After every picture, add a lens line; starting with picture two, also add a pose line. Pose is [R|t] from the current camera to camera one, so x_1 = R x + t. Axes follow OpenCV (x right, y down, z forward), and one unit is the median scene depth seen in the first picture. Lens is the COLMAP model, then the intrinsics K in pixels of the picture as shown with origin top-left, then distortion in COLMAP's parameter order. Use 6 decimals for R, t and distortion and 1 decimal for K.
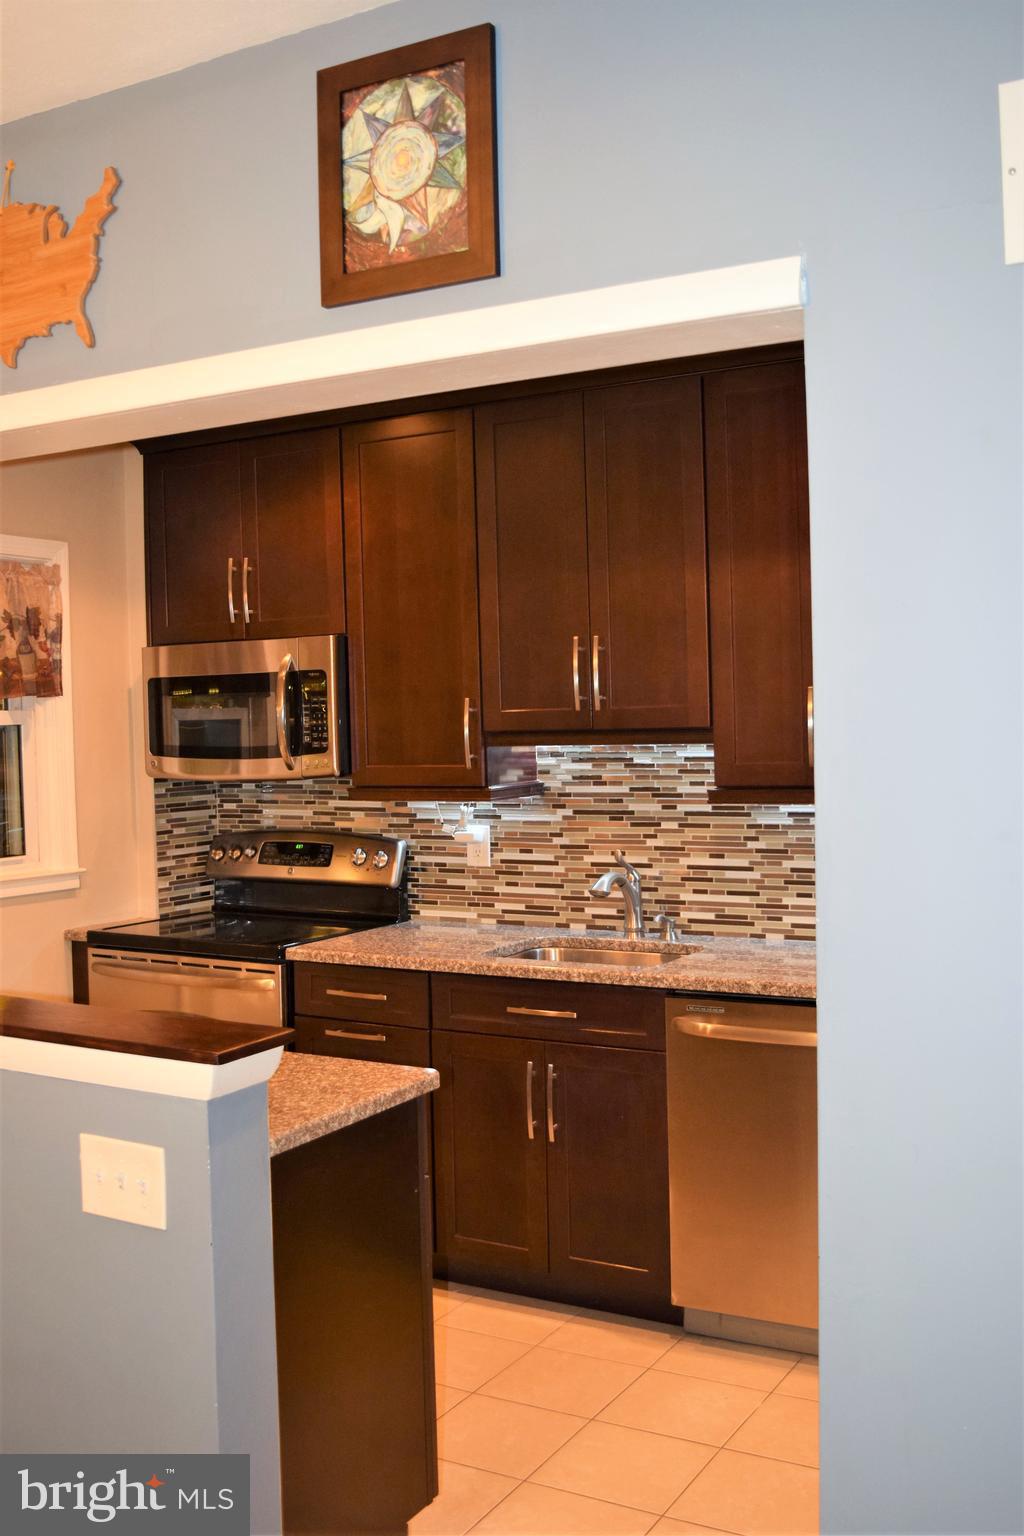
lens RADIAL K [[1495.3, 0, 504.1], [0, 1495.3, 781.0], [0, 0, 1]] dist [-0.006980, 0.000000]
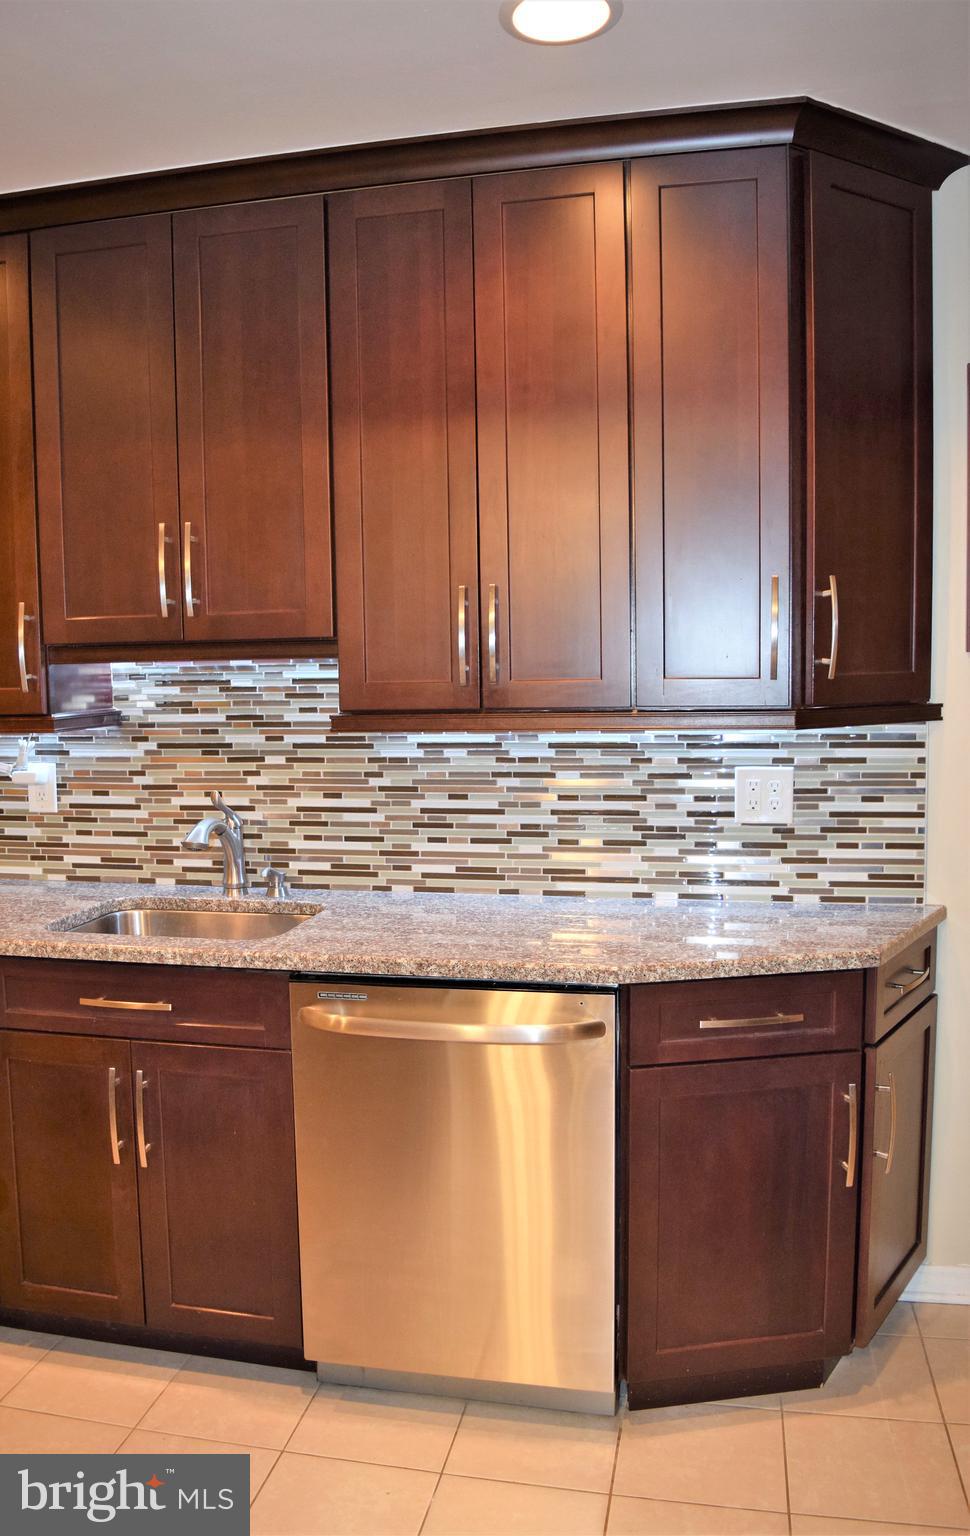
lens RADIAL K [[1207.5, 0, 439.7], [0, 1207.5, 778.5], [0, 0, 1]] dist [-0.098365, 0.001339]
pose [[0.958166, -0.017314, 0.285689, 0.005466], [0.004329, 0.998931, 0.046021, 0.009260], [-0.286180, -0.042860, 0.957217, 0.325051]]
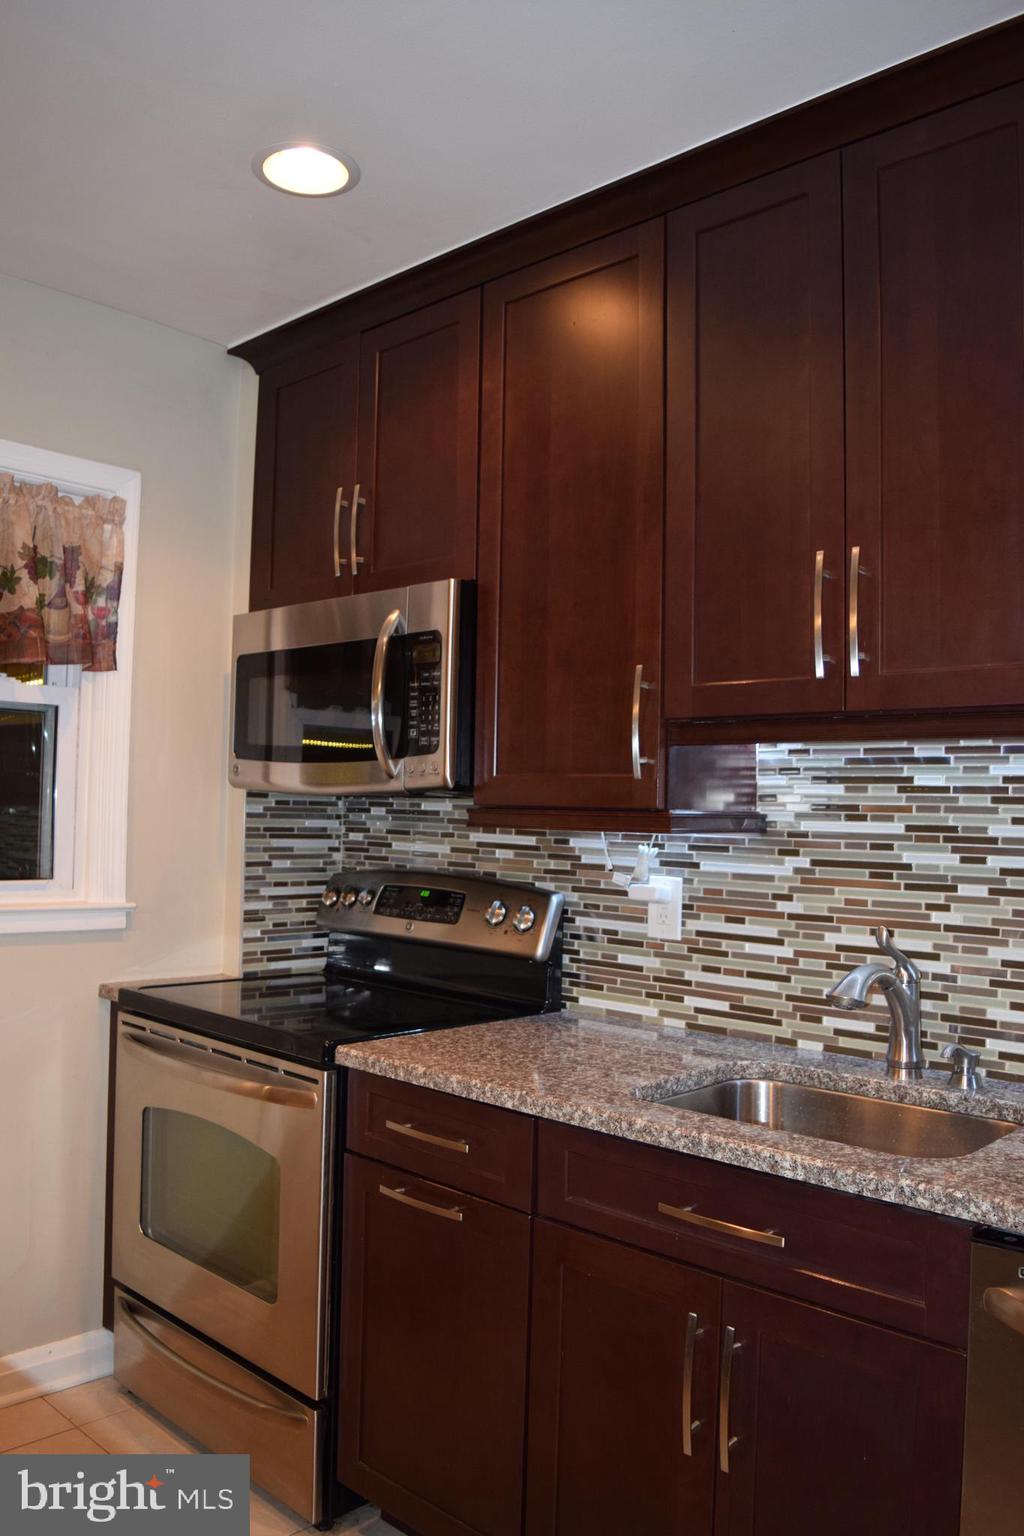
lens RADIAL K [[1202.6, 0, 499.4], [0, 1202.6, 777.4], [0, 0, 1]] dist [-0.086338, 0.006792]
pose [[0.971885, 0.039871, -0.232056, 0.035641], [-0.055480, 0.996587, -0.061131, 0.024138], [0.228827, 0.072287, 0.970780, 0.499454]]
